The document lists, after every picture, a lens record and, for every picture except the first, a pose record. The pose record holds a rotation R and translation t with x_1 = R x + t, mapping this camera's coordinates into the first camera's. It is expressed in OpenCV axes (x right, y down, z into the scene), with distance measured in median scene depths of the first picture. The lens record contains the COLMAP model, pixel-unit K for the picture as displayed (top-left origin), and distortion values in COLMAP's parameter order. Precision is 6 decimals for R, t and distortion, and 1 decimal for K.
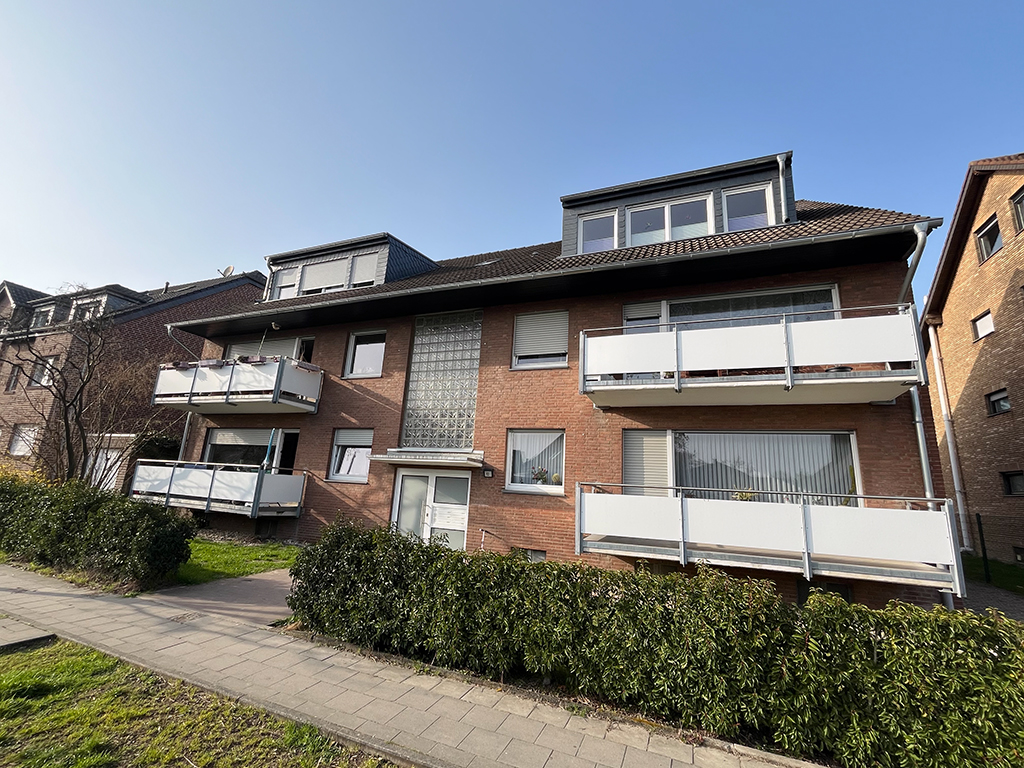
lens RADIAL K [[433.7, 0, 511.3], [0, 433.7, 384.6], [0, 0, 1]] dist [-0.003912, -0.000521]
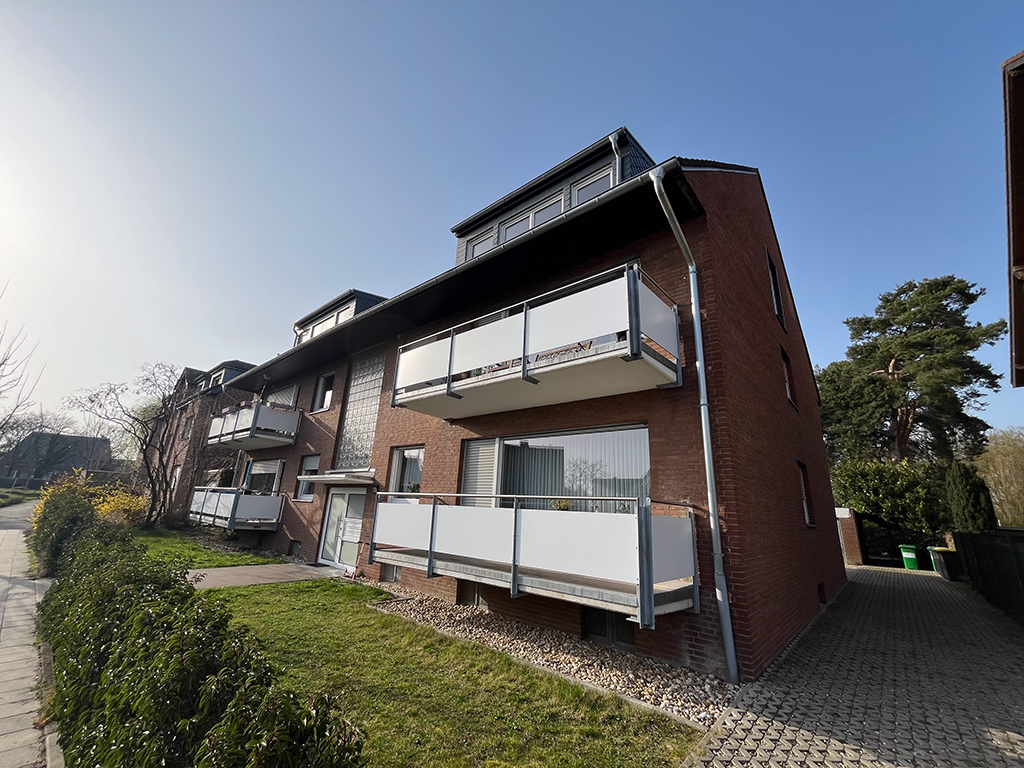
lens RADIAL K [[410.2, 0, 513.8], [0, 410.2, 384.7], [0, 0, 1]] dist [-0.003888, -0.000179]
pose [[0.943976, -0.104812, -0.312926, 0.574169], [0.079961, 0.992612, -0.091254, 0.061102], [0.320179, 0.061120, 0.945383, 0.116509]]
